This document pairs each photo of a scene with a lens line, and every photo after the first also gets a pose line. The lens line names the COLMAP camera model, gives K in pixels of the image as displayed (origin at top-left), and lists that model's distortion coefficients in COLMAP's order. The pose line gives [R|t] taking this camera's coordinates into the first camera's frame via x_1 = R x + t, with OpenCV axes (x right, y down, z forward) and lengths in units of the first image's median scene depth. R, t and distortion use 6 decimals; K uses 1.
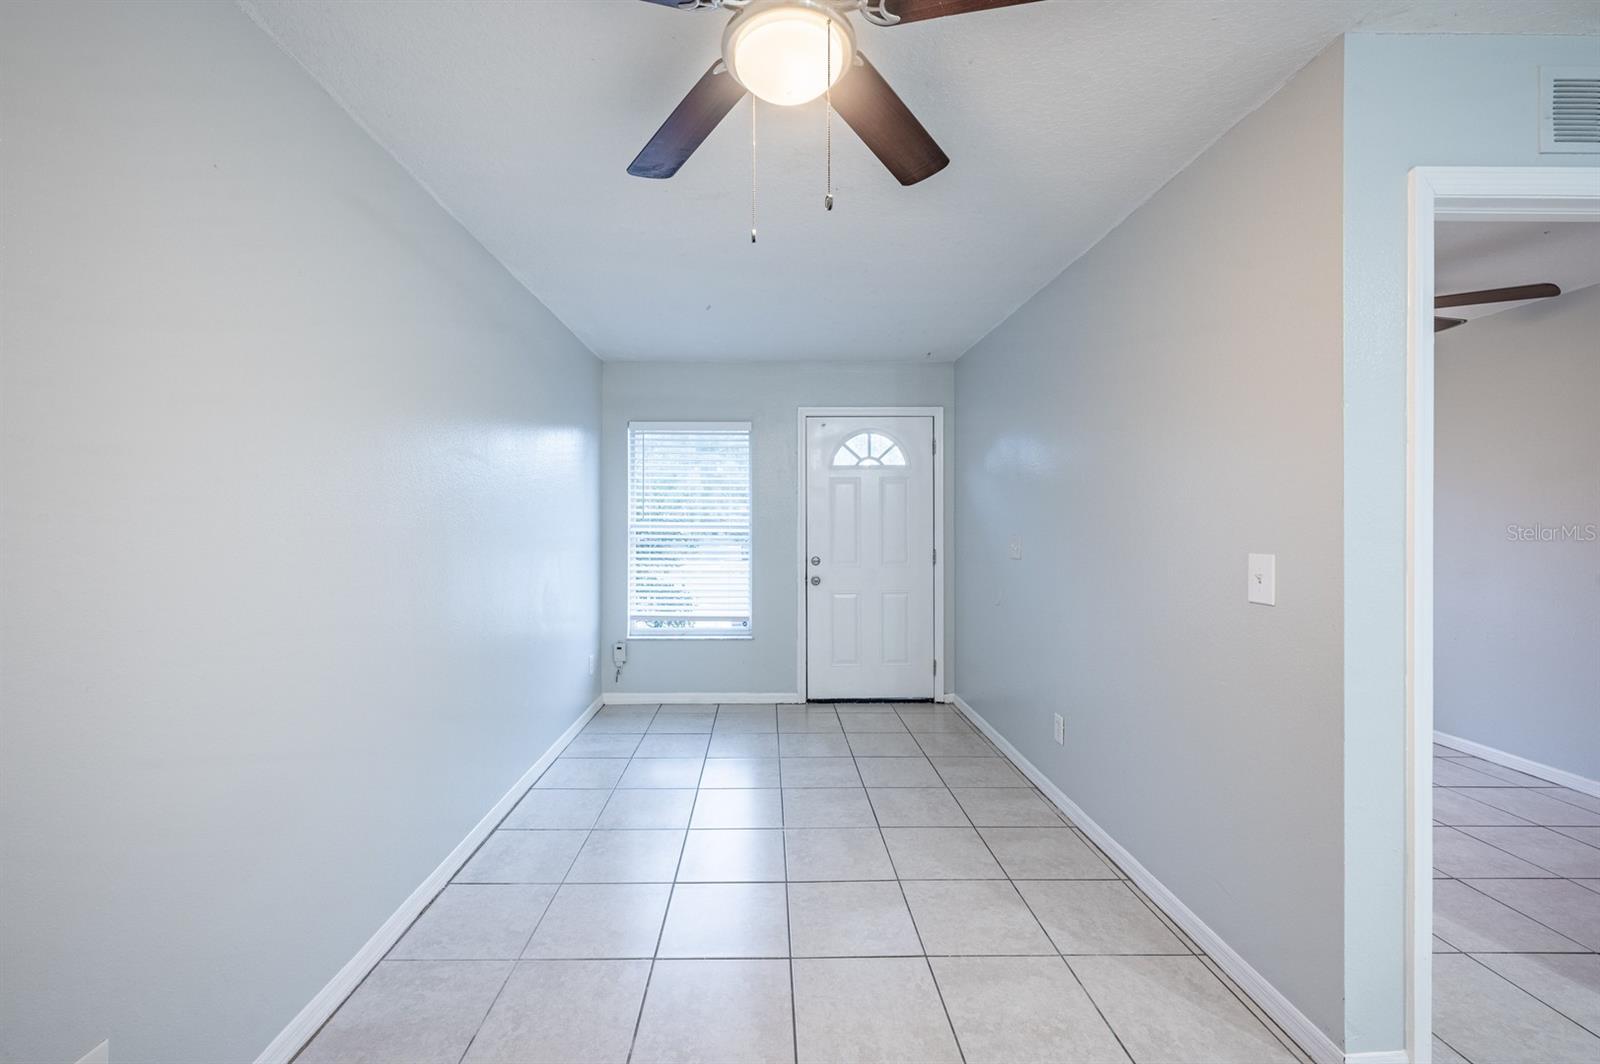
lens RADIAL K [[649.9, 0, 765.3], [0, 649.9, 522.9], [0, 0, 1]] dist [0.017087, 0.000786]
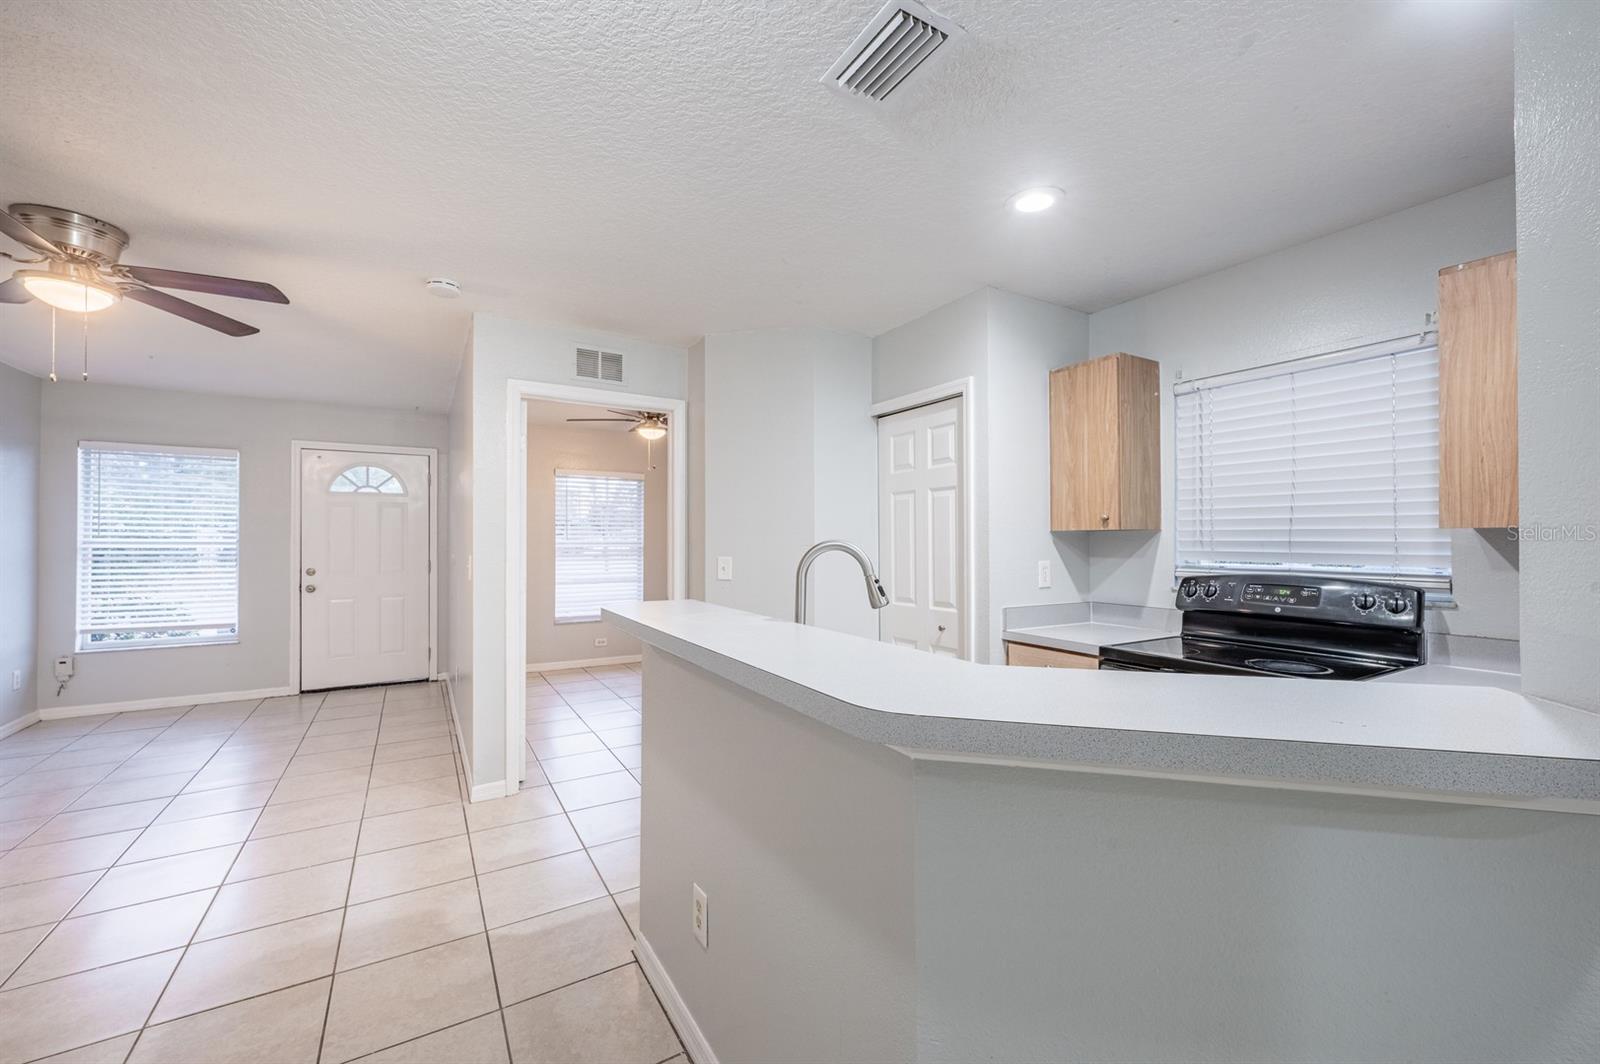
lens RADIAL K [[649.9, 0, 802.4], [0, 649.9, 534.7], [0, 0, 1]] dist [0.017087, 0.000786]
pose [[0.865829, 0.005550, 0.500309, 0.253201], [-0.000756, 0.999952, -0.009785, 0.002033], [-0.500340, 0.008094, 0.865791, -0.475293]]
